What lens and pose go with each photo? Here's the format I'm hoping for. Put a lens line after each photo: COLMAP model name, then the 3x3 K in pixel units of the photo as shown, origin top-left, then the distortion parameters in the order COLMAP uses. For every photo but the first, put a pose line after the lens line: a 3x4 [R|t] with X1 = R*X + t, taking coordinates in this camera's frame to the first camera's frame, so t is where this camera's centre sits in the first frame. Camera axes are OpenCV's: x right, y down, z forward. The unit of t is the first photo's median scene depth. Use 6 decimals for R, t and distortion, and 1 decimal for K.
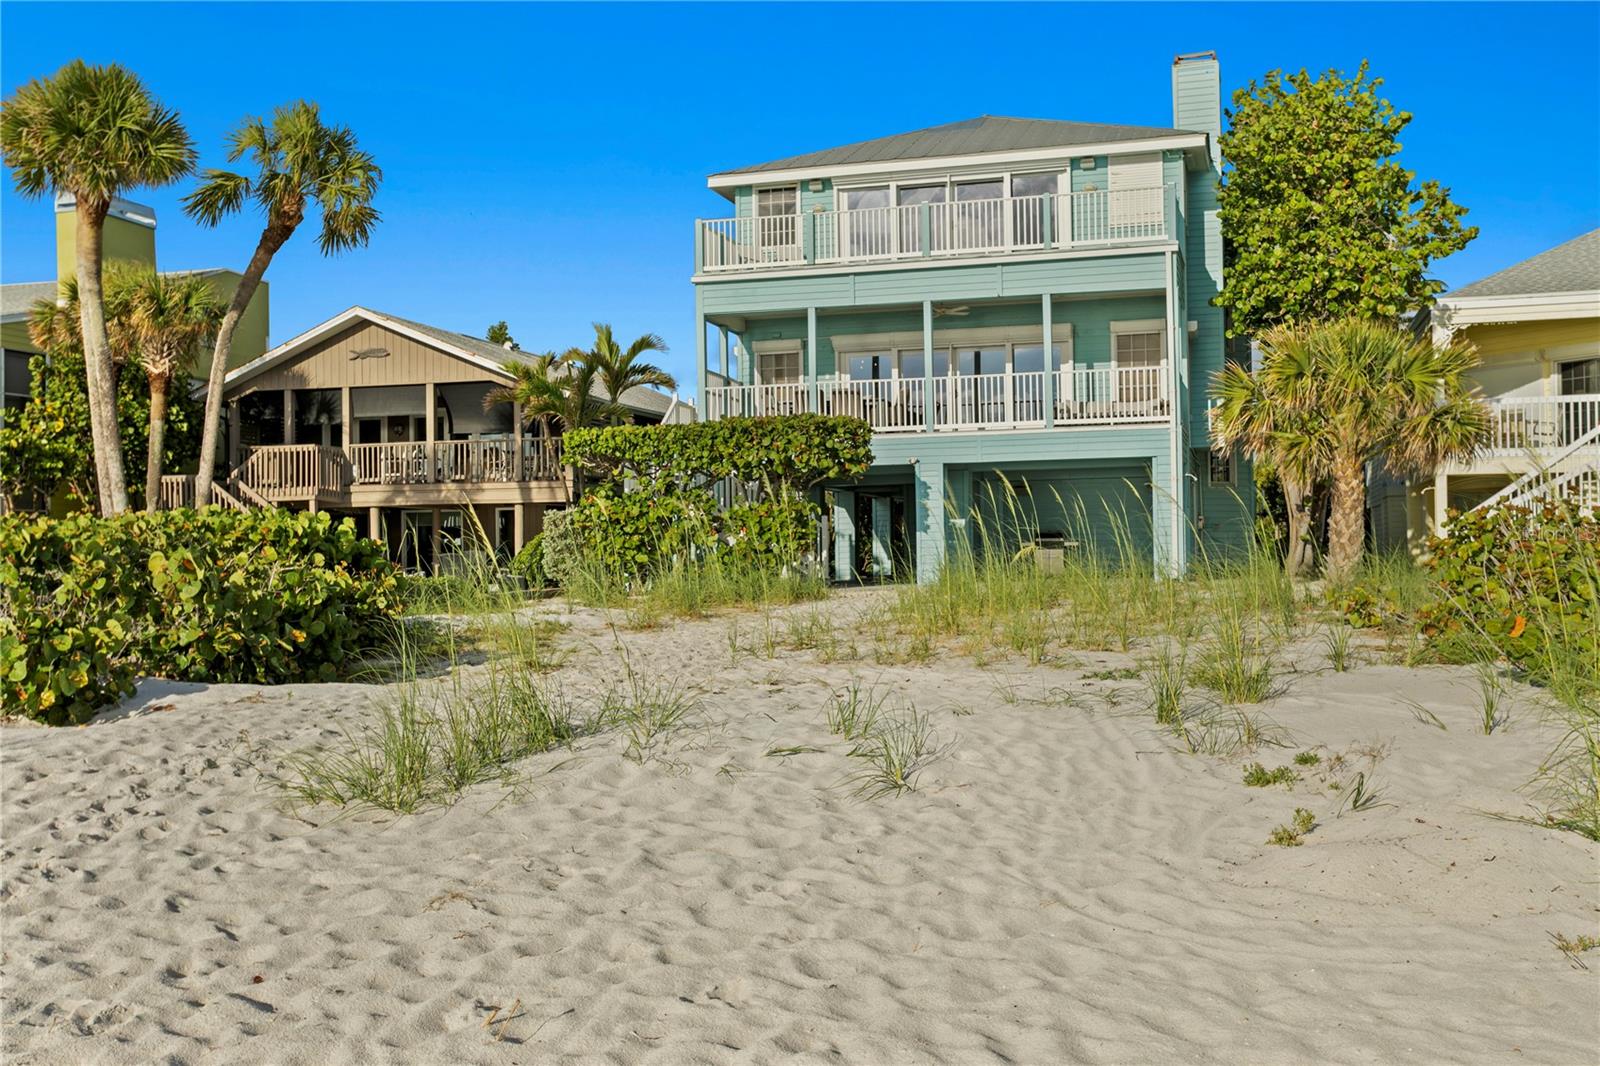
lens RADIAL K [[1609.3, 0, 798.2], [0, 1609.3, 527.3], [0, 0, 1]] dist [0.006365, 0.000000]
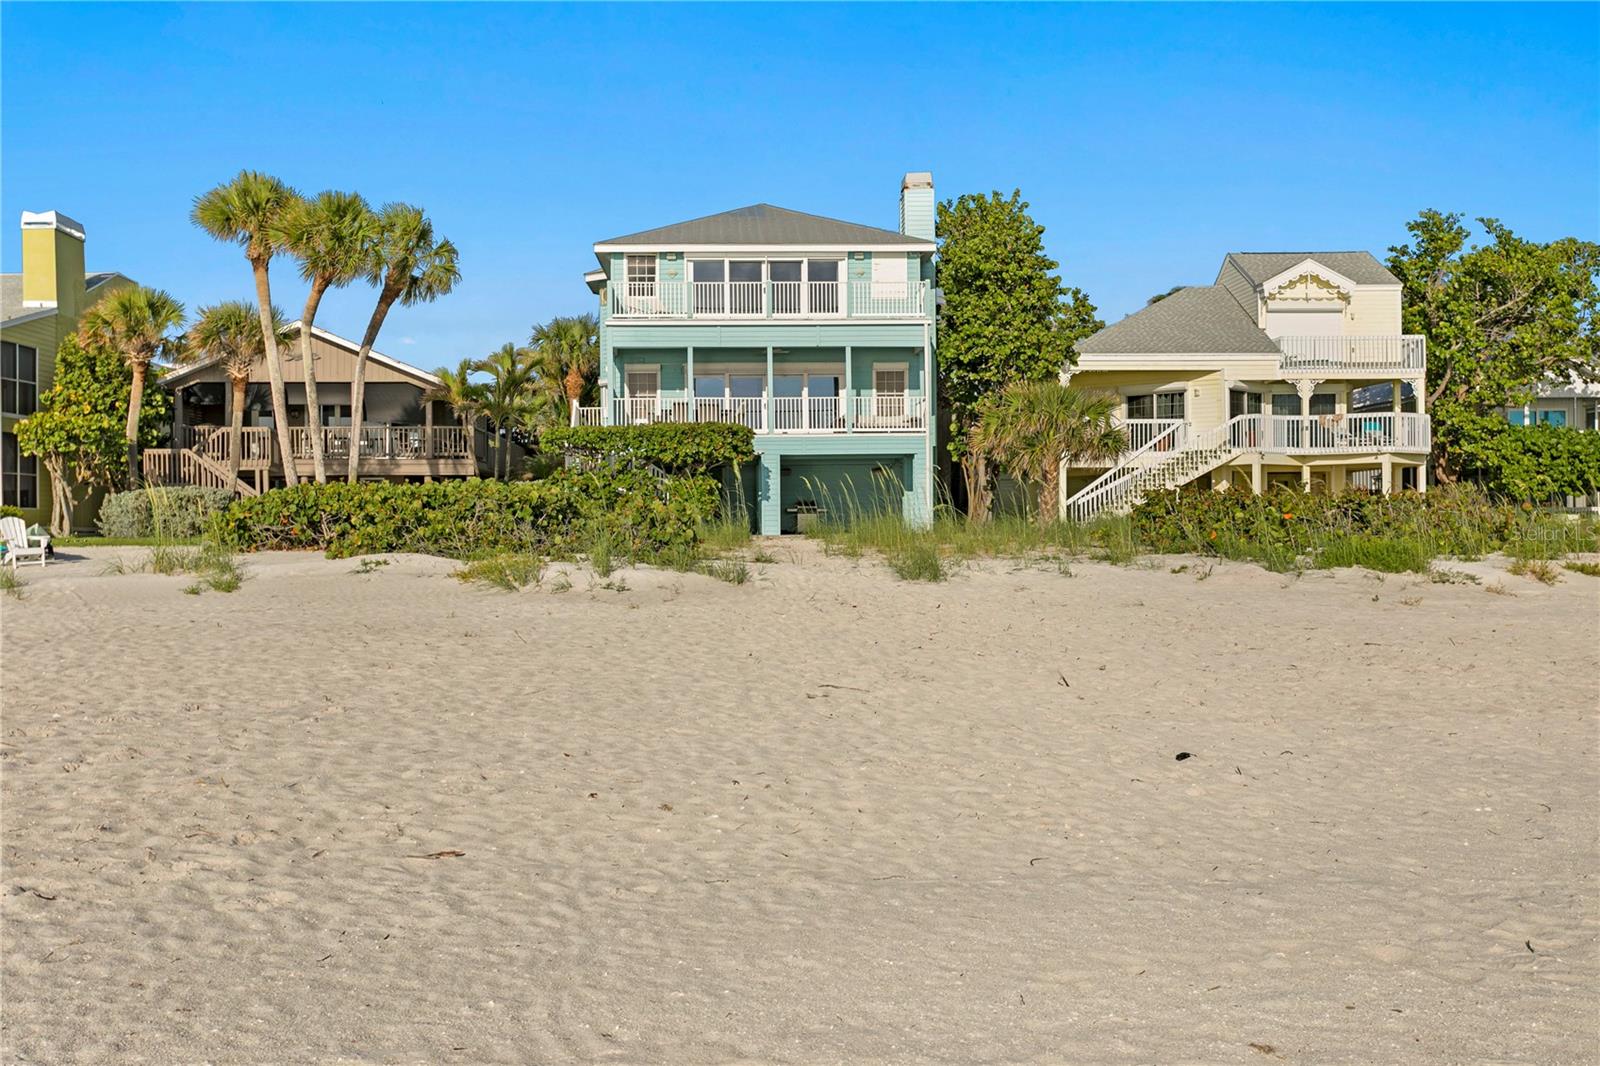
lens RADIAL K [[1849.0, 0, 800.5], [0, 1849.0, 534.4], [0, 0, 1]] dist [0.019399, 0.000000]
pose [[0.941145, 0.005864, 0.337953, -0.456417], [-0.011065, 0.999848, 0.013465, 0.010645], [-0.337823, -0.016412, 0.941066, -0.612980]]
